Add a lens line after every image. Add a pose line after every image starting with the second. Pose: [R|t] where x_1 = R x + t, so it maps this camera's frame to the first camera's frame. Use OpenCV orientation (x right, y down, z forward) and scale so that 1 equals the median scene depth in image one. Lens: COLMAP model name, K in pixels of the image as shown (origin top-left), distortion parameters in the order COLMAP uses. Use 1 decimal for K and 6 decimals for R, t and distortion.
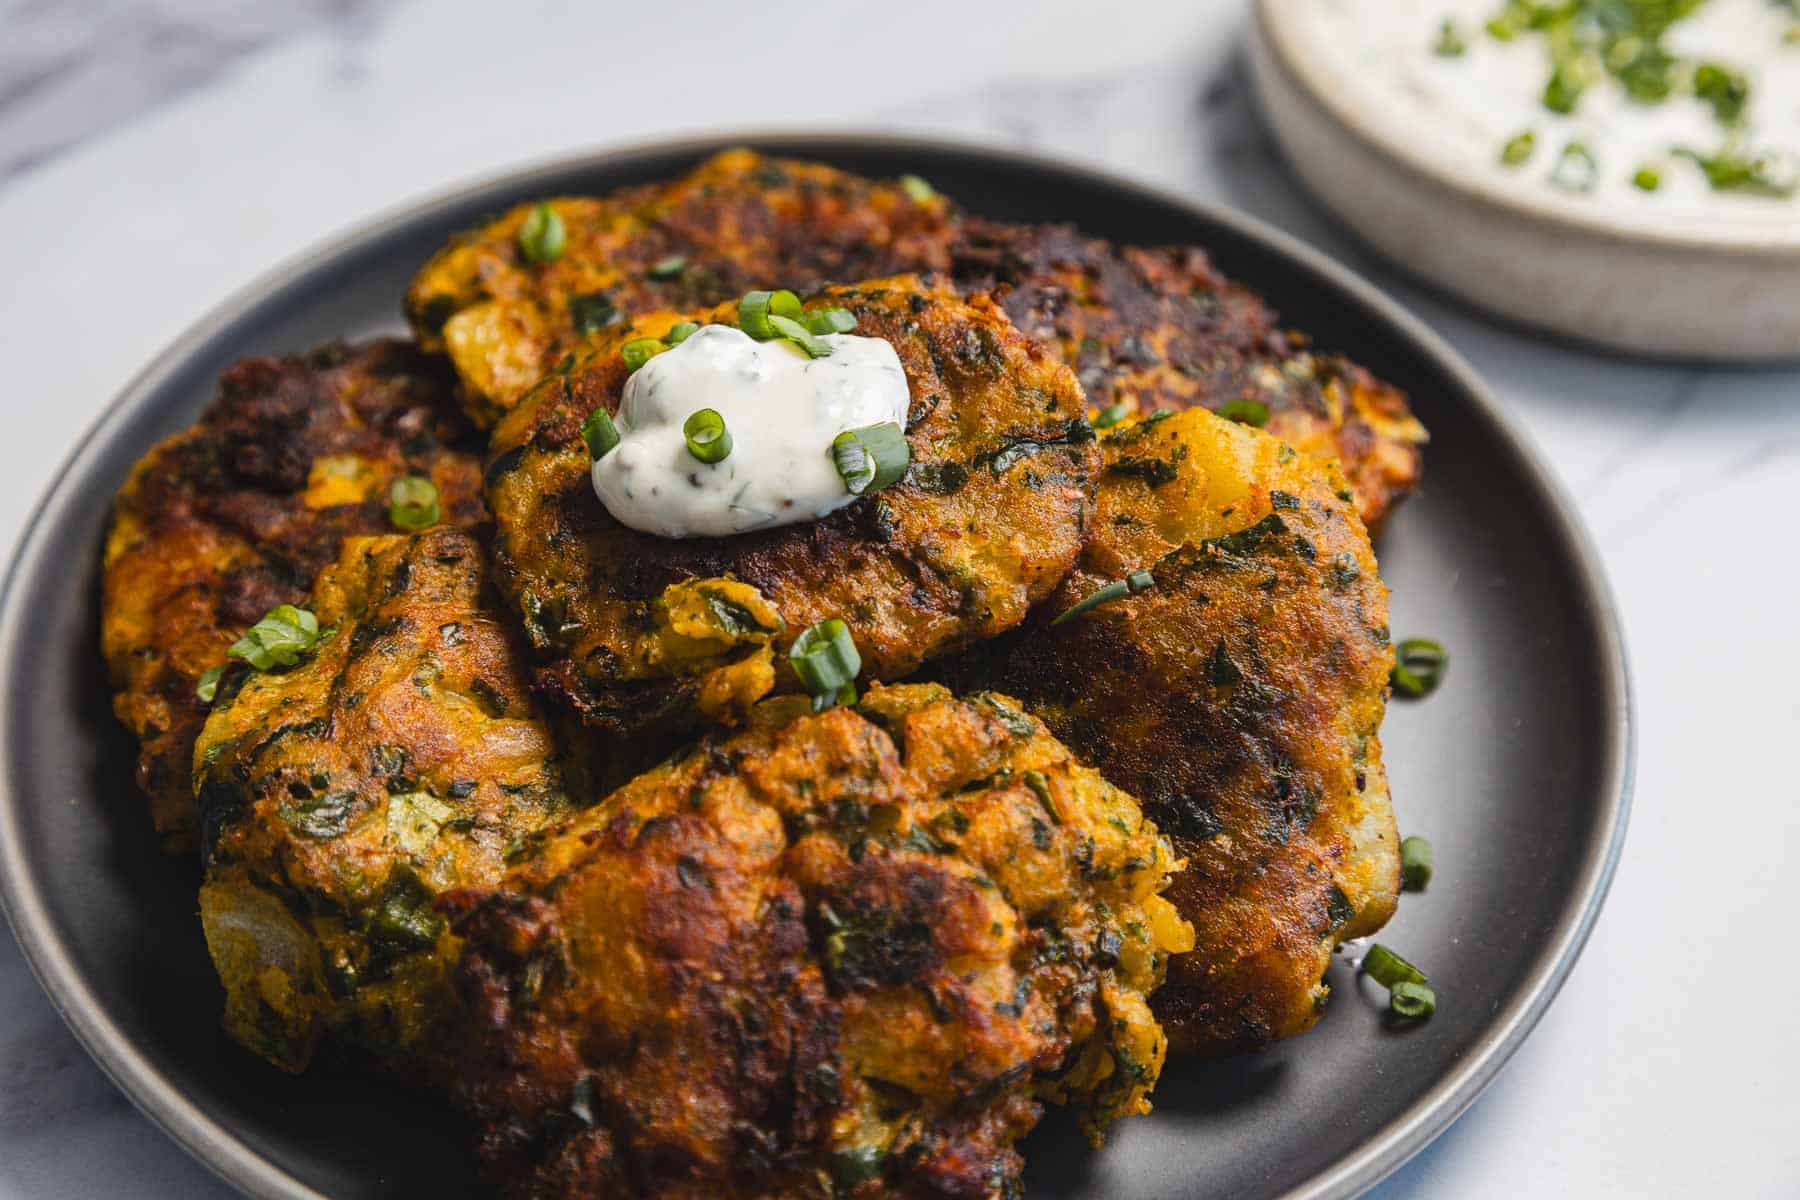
lens RADIAL K [[2851.5, 0, 886.7], [0, 2851.5, 610.8], [0, 0, 1]] dist [0.019452, 0.000000]
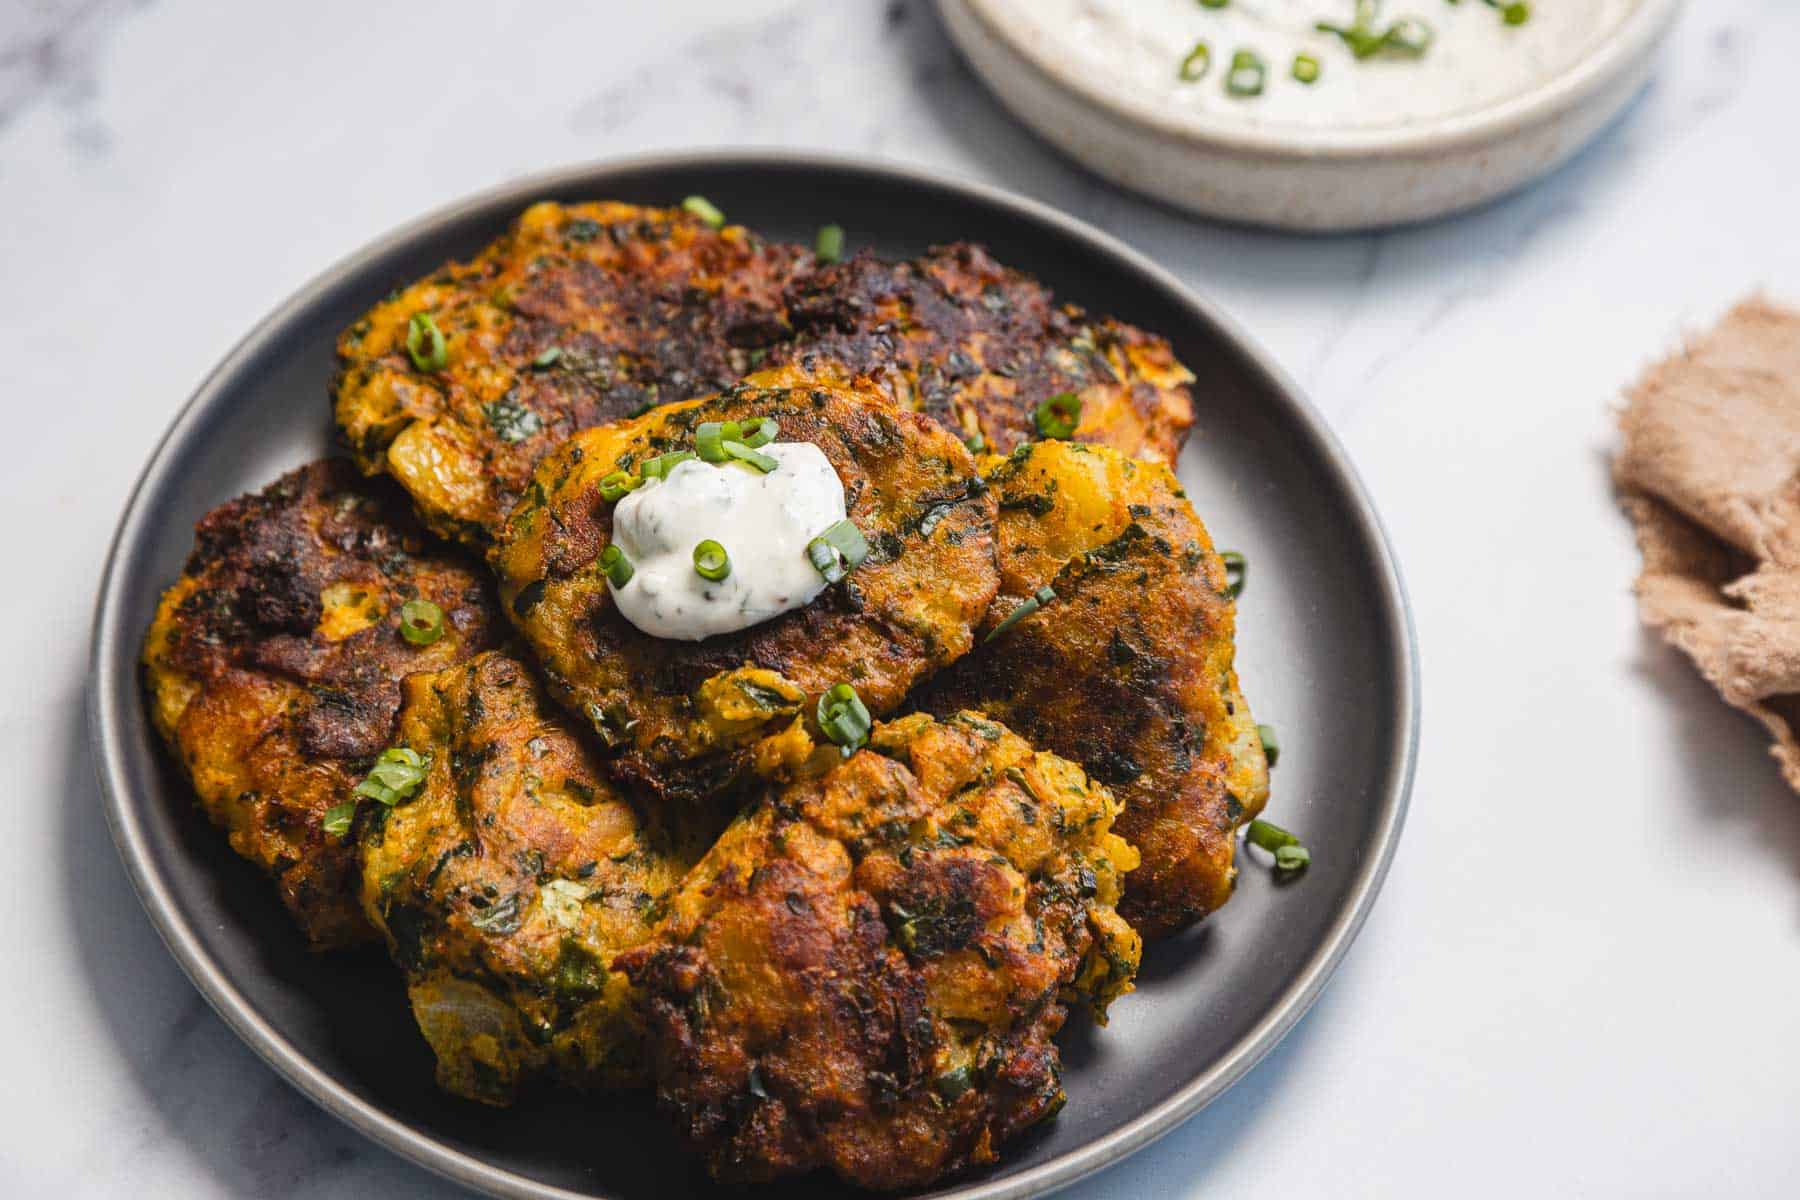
lens RADIAL K [[4395.2, 0, 895.9], [0, 4395.2, 595.4], [0, 0, 1]] dist [0.012777, 0.000000]
pose [[0.959981, -0.205156, 0.190652, -0.363730], [0.173513, 0.970024, 0.170138, -0.368624], [-0.219842, -0.130248, 0.966801, -0.934492]]
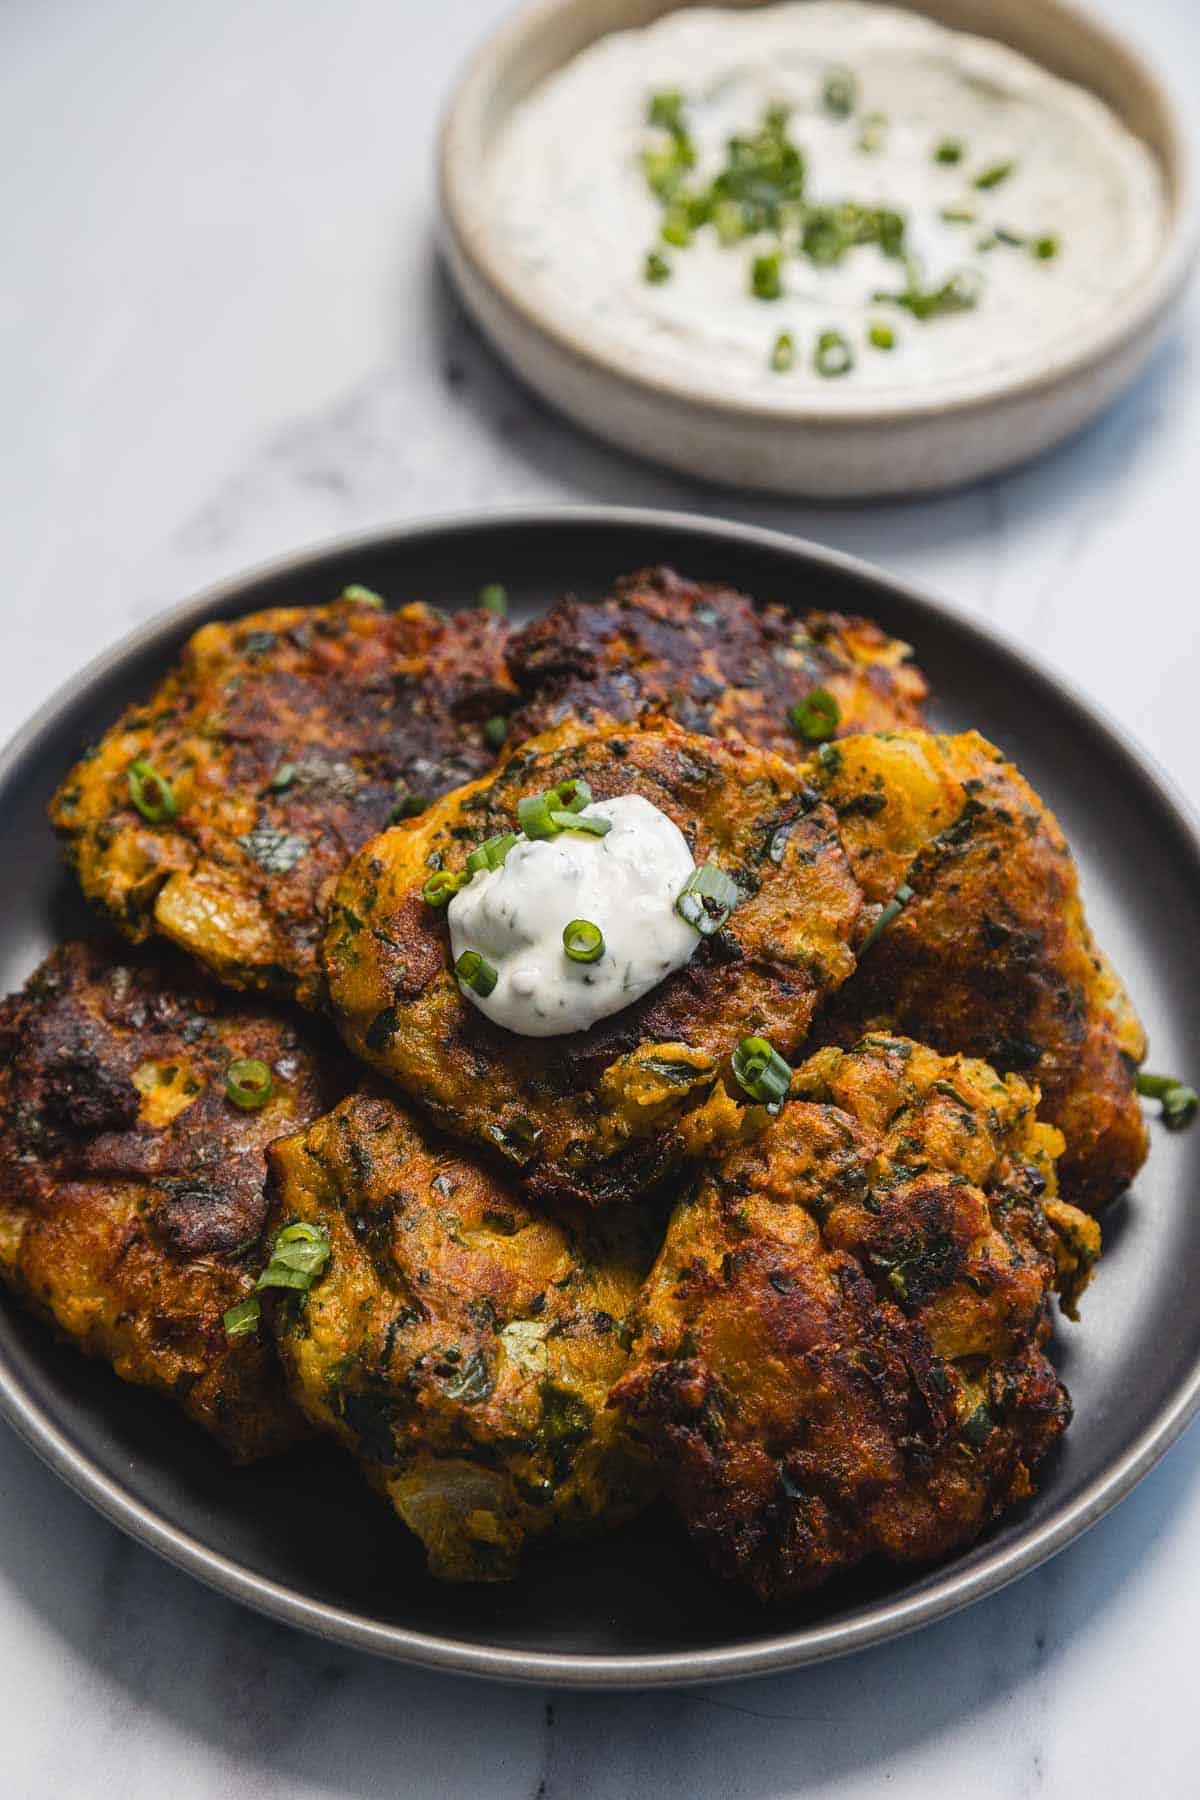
lens RADIAL K [[3271.7, 0, 597.2], [0, 3271.7, 899.6], [0, 0, 1]] dist [-0.006713, 0.000000]
pose [[0.837177, -0.419757, 0.350626, -0.523912], [0.363650, 0.906048, 0.216414, -0.366917], [-0.408525, -0.053672, 0.911168, -0.231143]]
